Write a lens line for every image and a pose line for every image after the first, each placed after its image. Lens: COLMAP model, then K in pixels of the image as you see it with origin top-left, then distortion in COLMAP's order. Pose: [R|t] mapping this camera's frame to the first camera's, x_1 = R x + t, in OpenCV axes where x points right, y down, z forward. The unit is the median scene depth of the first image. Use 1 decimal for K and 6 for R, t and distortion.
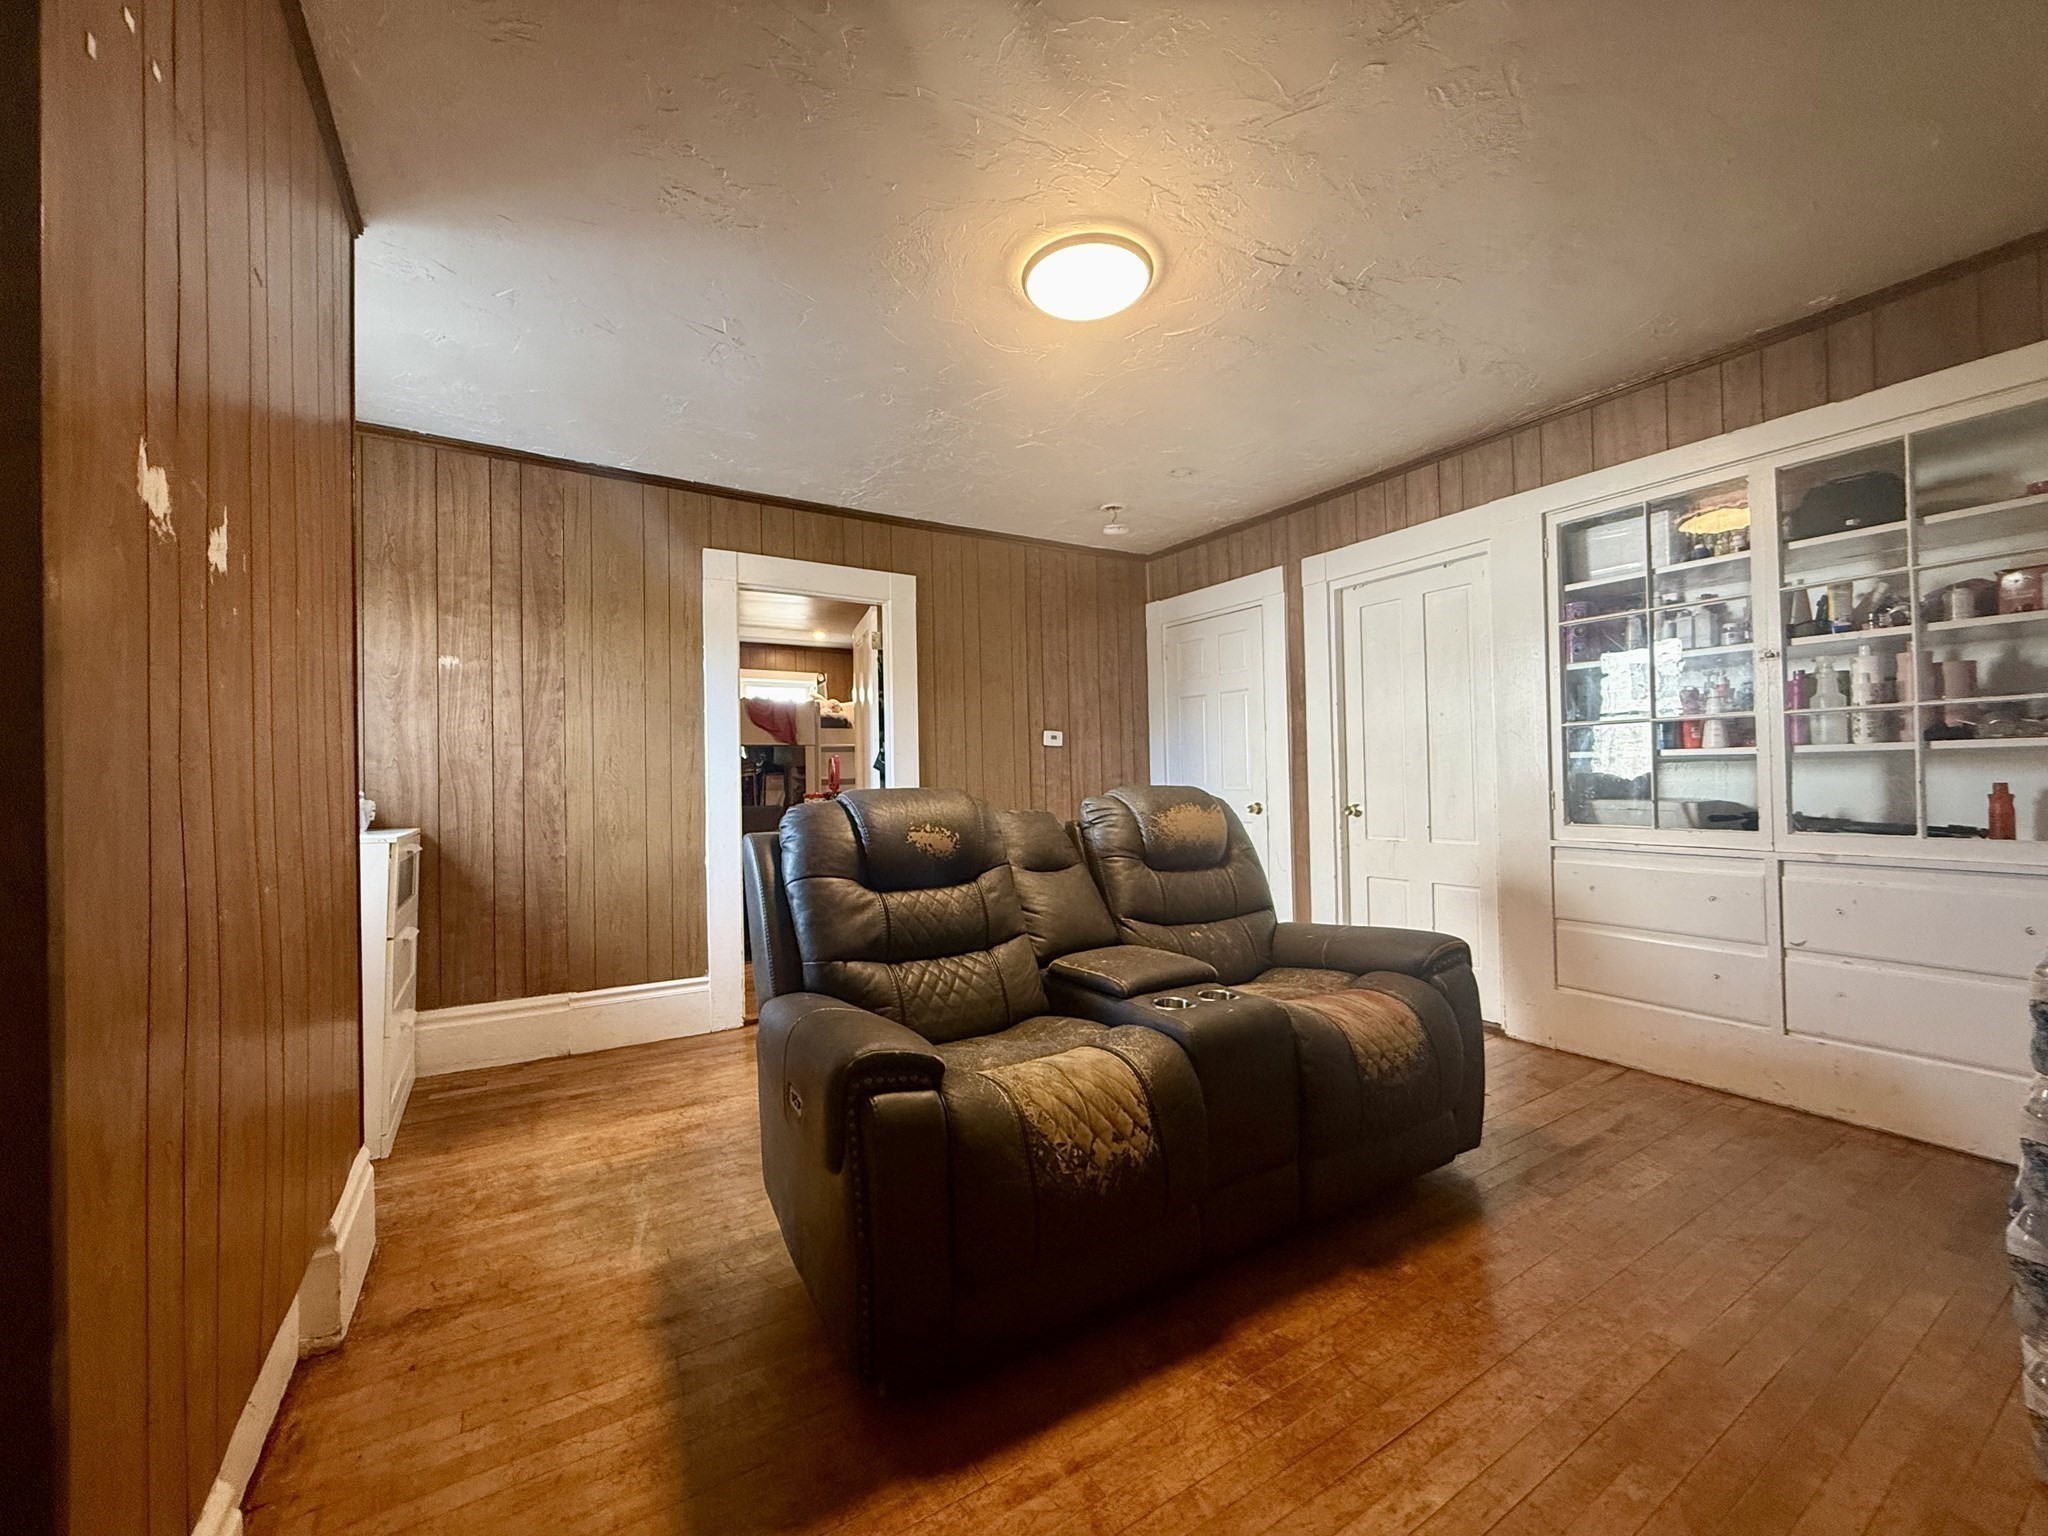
lens RADIAL K [[812.9, 0, 1024.0], [0, 812.9, 768.0], [0, 0, 1]] dist [0.001191, 0.000066]
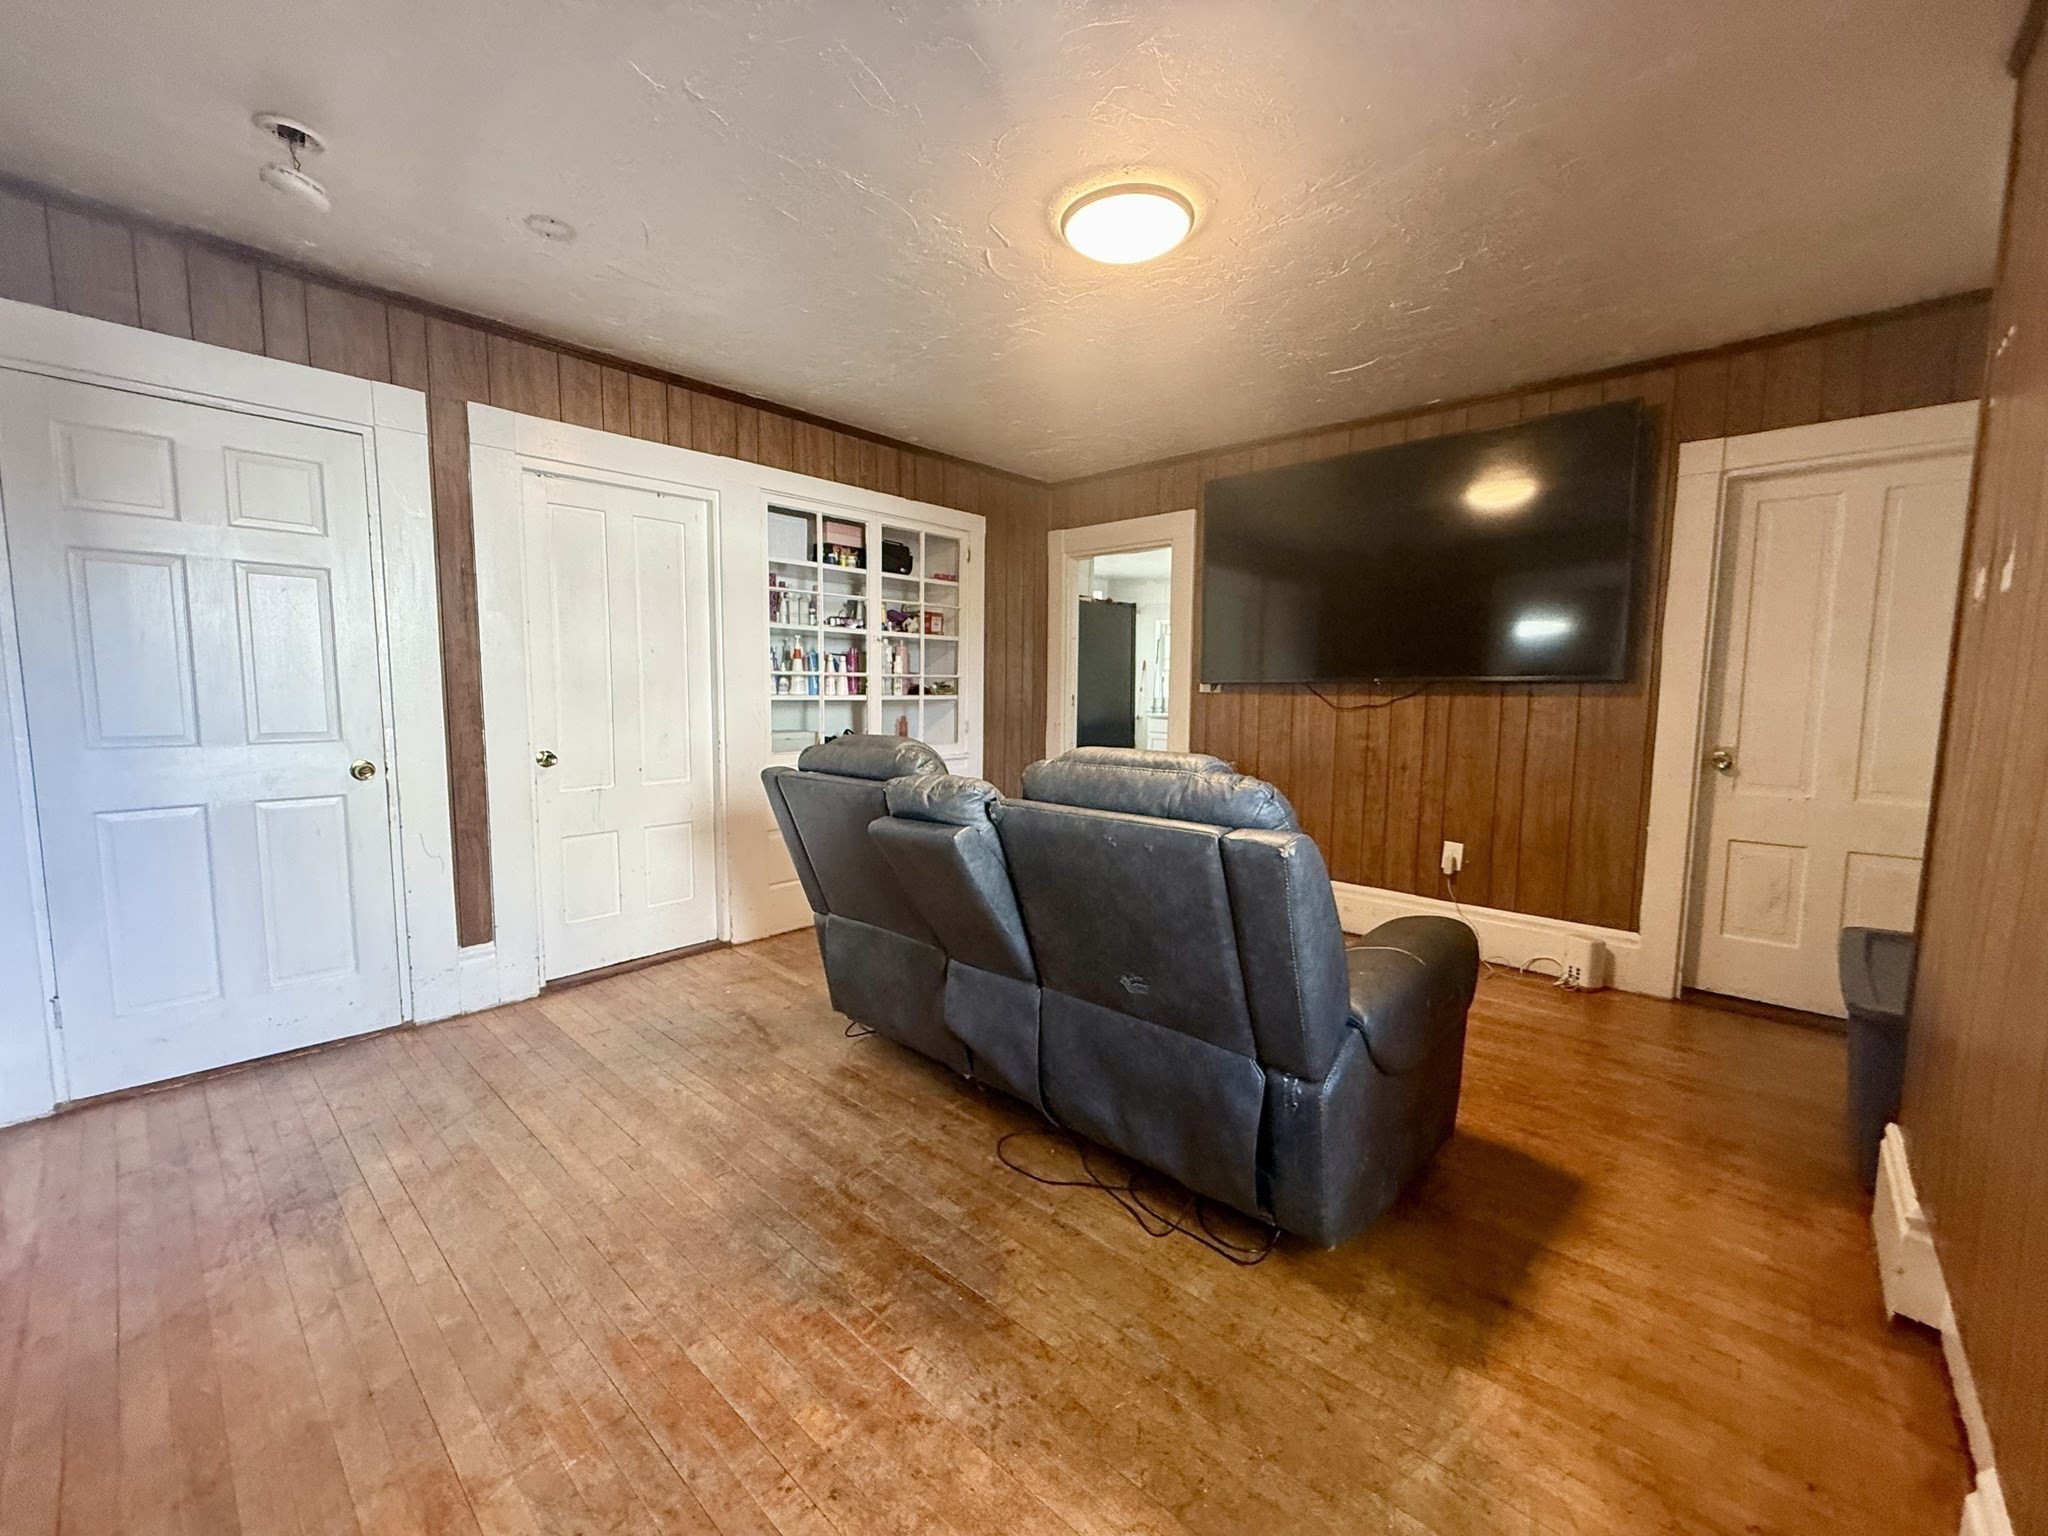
lens RADIAL K [[812.9, 0, 1024.0], [0, 812.9, 768.0], [0, 0, 1]] dist [0.001191, 0.000066]
pose [[-0.275355, -0.073912, 0.958497, -0.800307], [-0.012508, 0.997231, 0.073306, -0.005219], [-0.961261, 0.008196, -0.275517, 1.254218]]
